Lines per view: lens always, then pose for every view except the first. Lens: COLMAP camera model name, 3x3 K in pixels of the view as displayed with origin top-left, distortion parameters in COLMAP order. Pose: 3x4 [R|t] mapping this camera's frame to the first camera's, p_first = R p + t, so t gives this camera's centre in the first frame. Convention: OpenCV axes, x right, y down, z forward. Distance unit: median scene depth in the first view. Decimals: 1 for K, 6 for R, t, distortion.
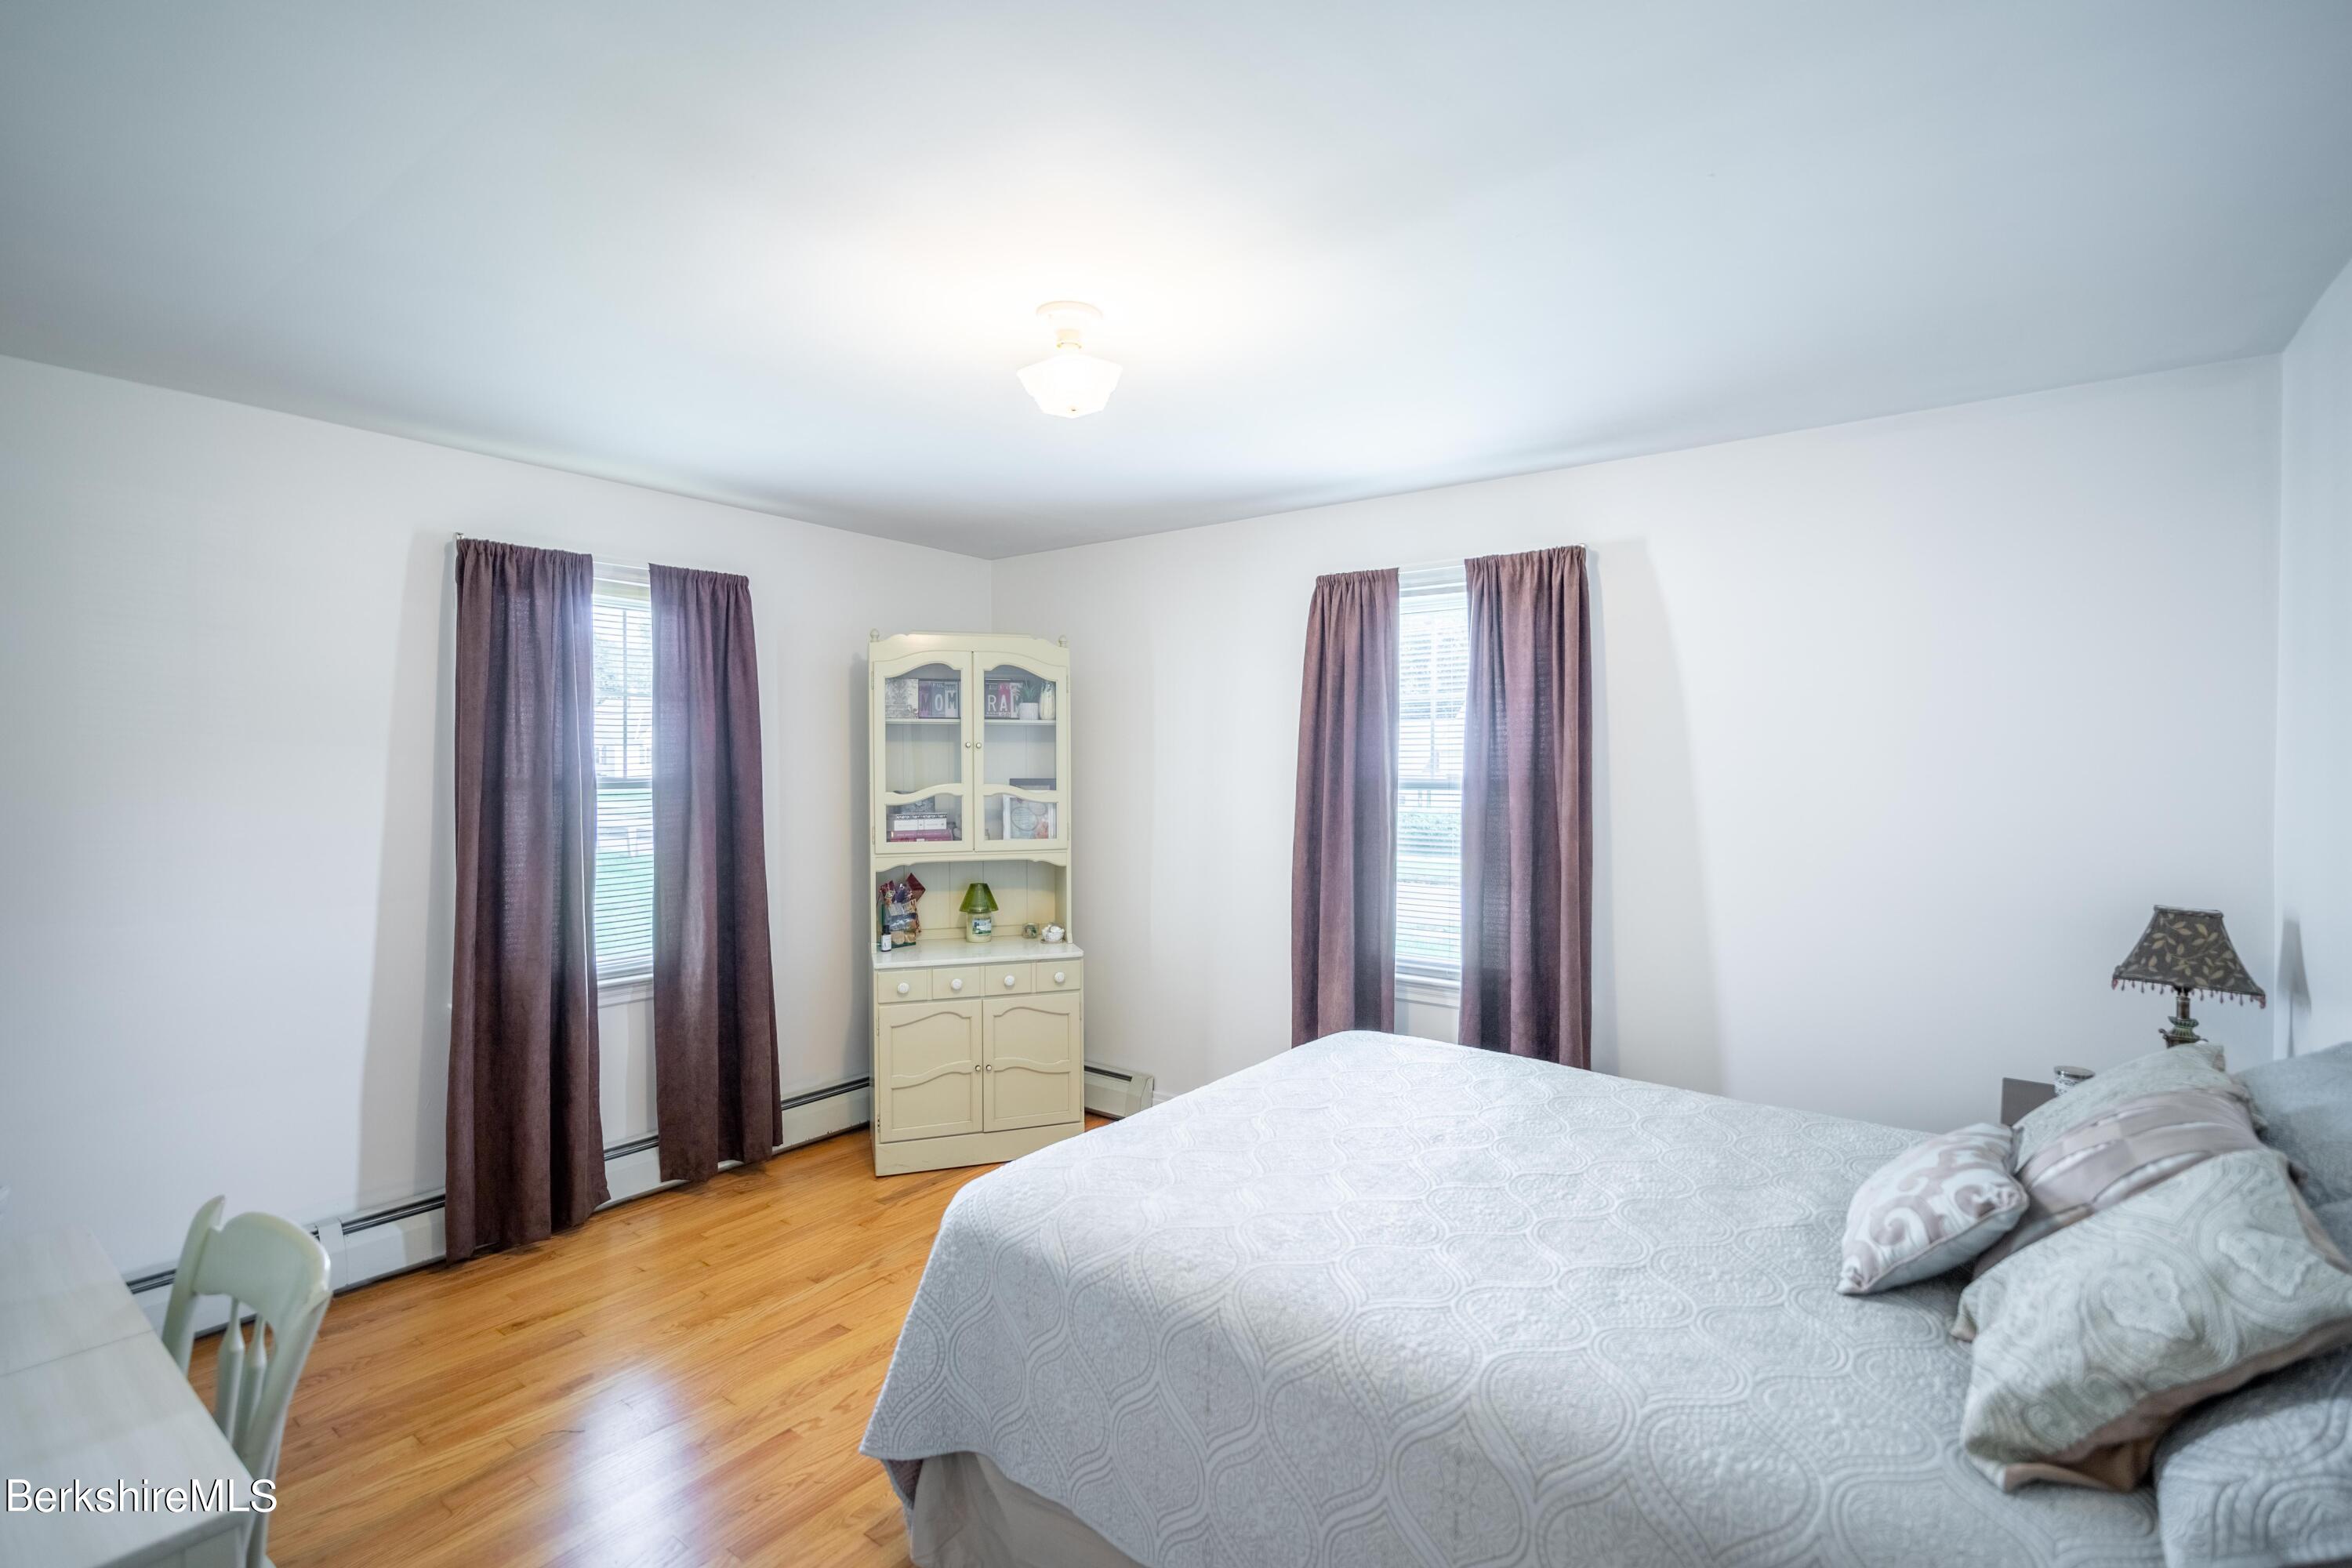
lens RADIAL K [[1075.3, 0, 1176.0], [0, 1075.3, 784.0], [0, 0, 1]] dist [-0.000442, -0.000755]
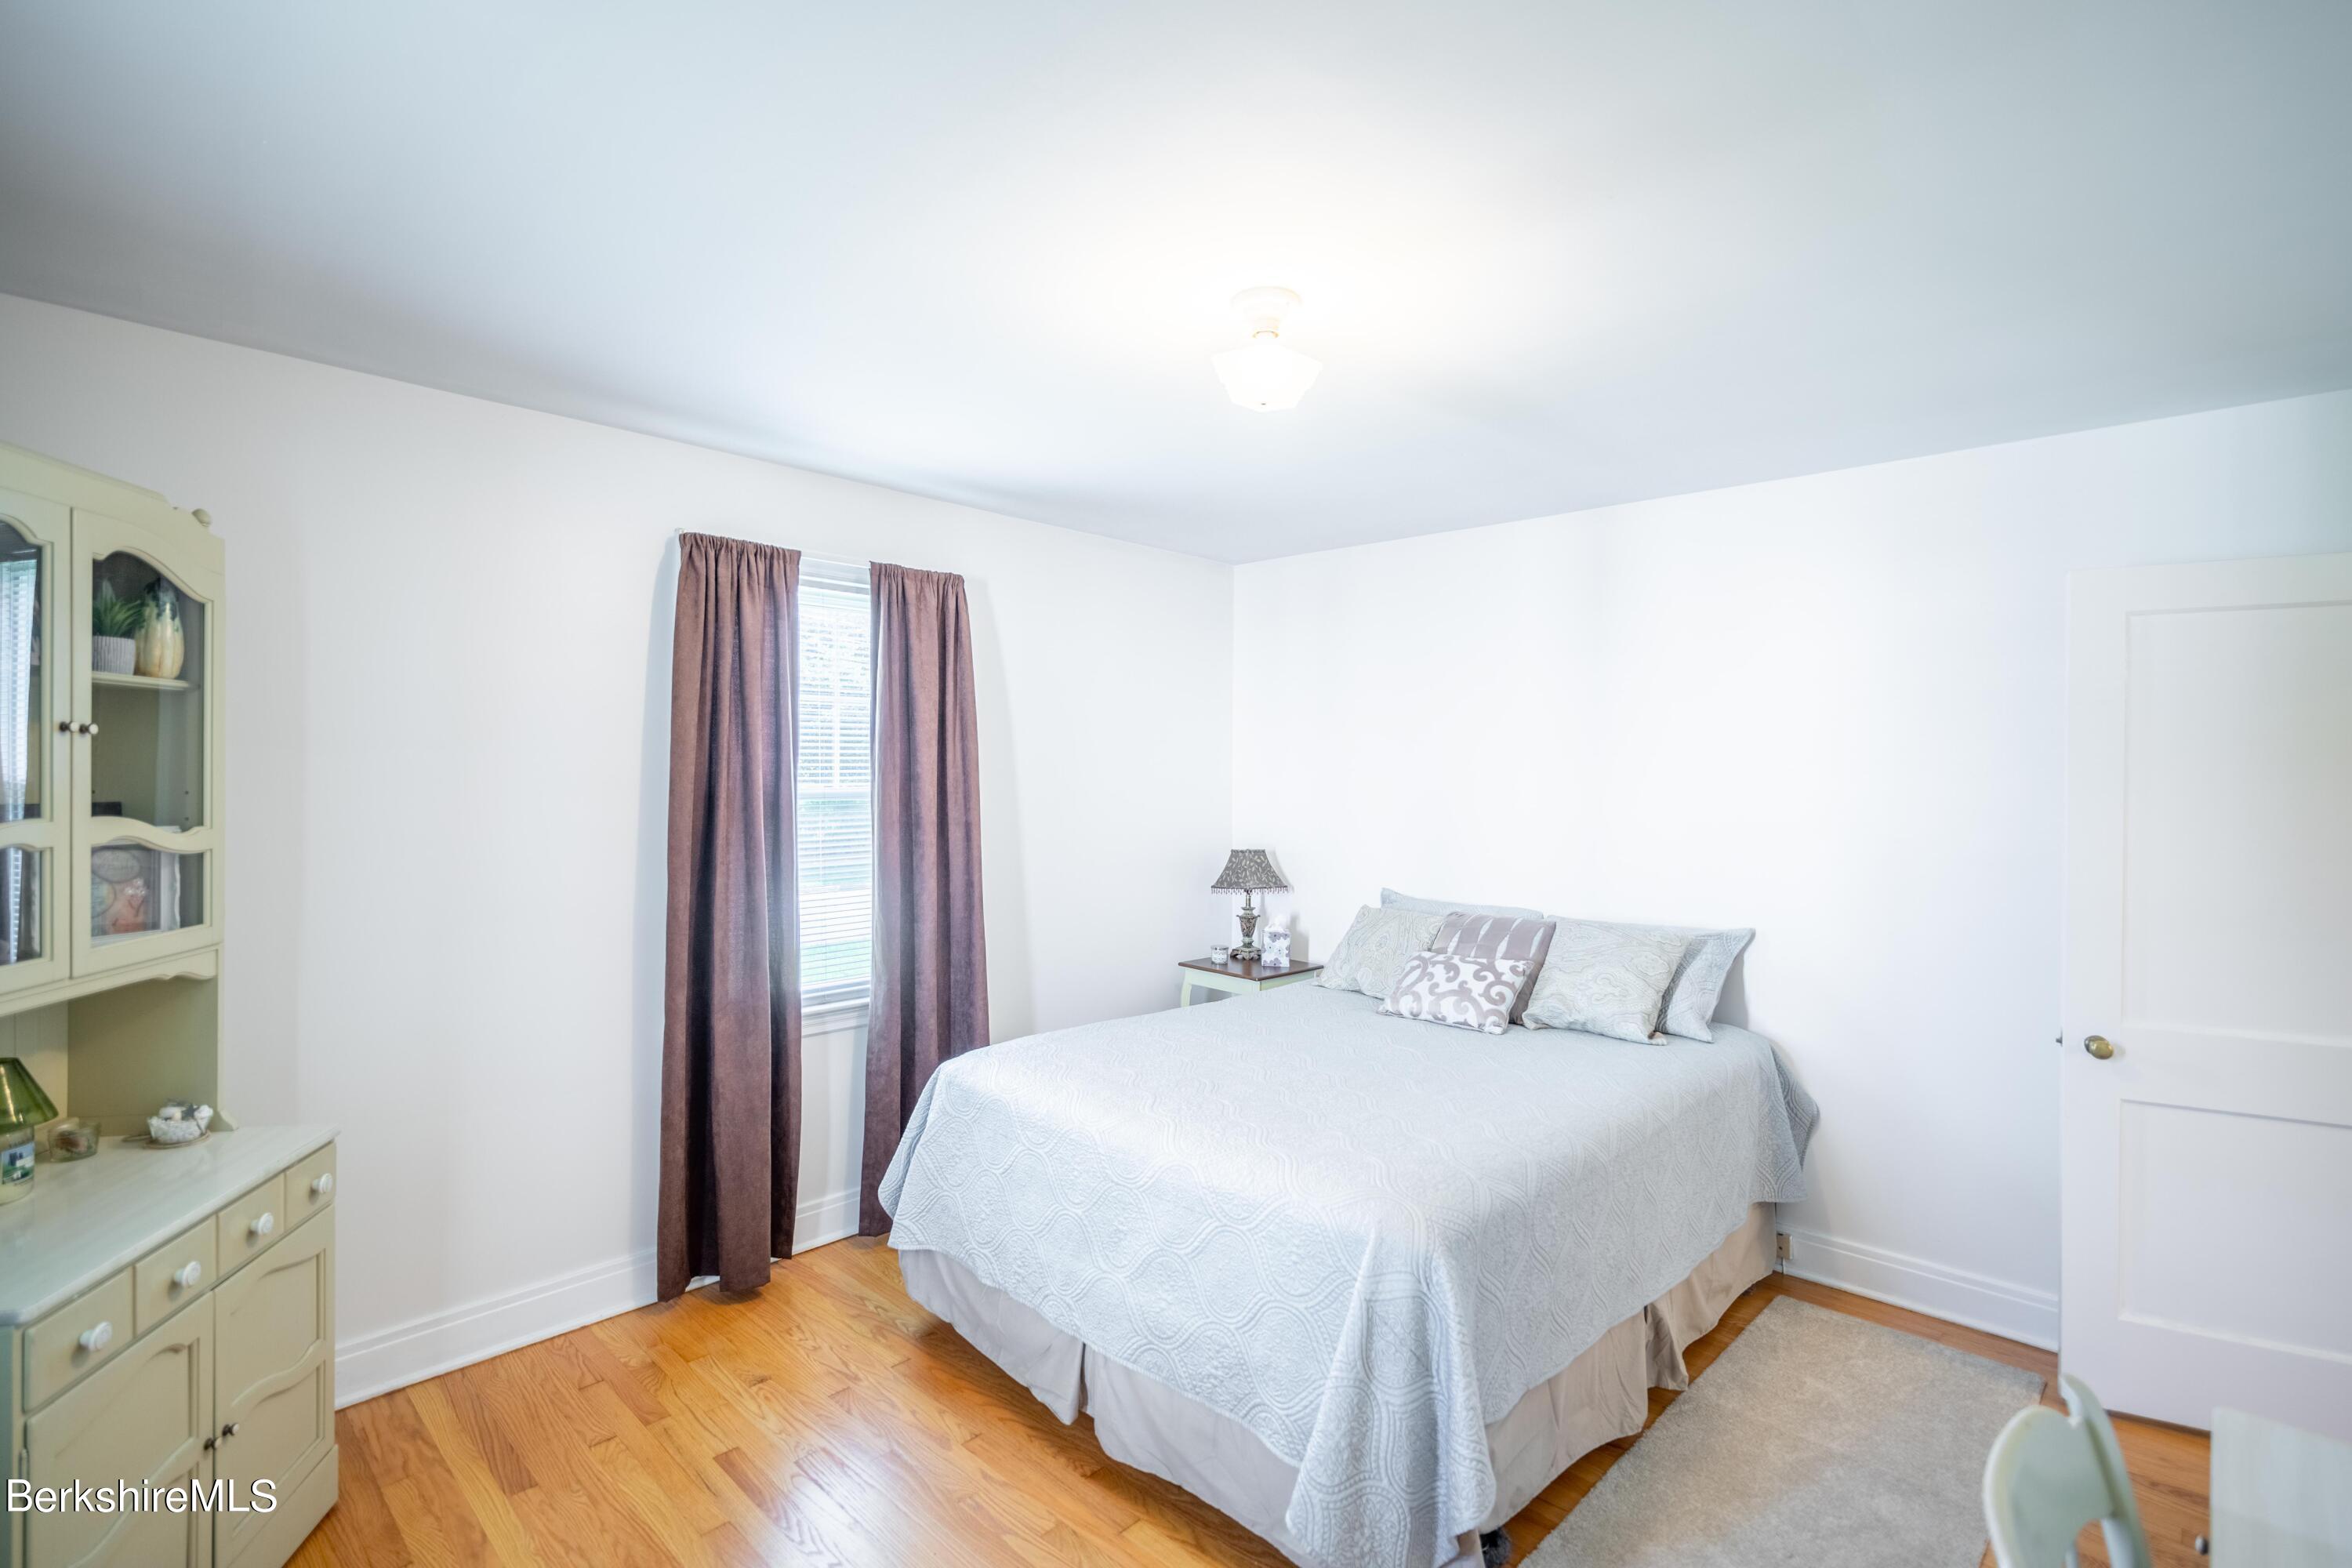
lens RADIAL K [[1075.3, 0, 1176.0], [0, 1075.3, 784.0], [0, 0, 1]] dist [-0.000442, -0.000755]
pose [[0.148098, -0.012676, 0.988892, -0.680622], [0.010040, 0.999886, 0.011313, -0.015402], [-0.988922, 0.008253, 0.148208, 0.601319]]
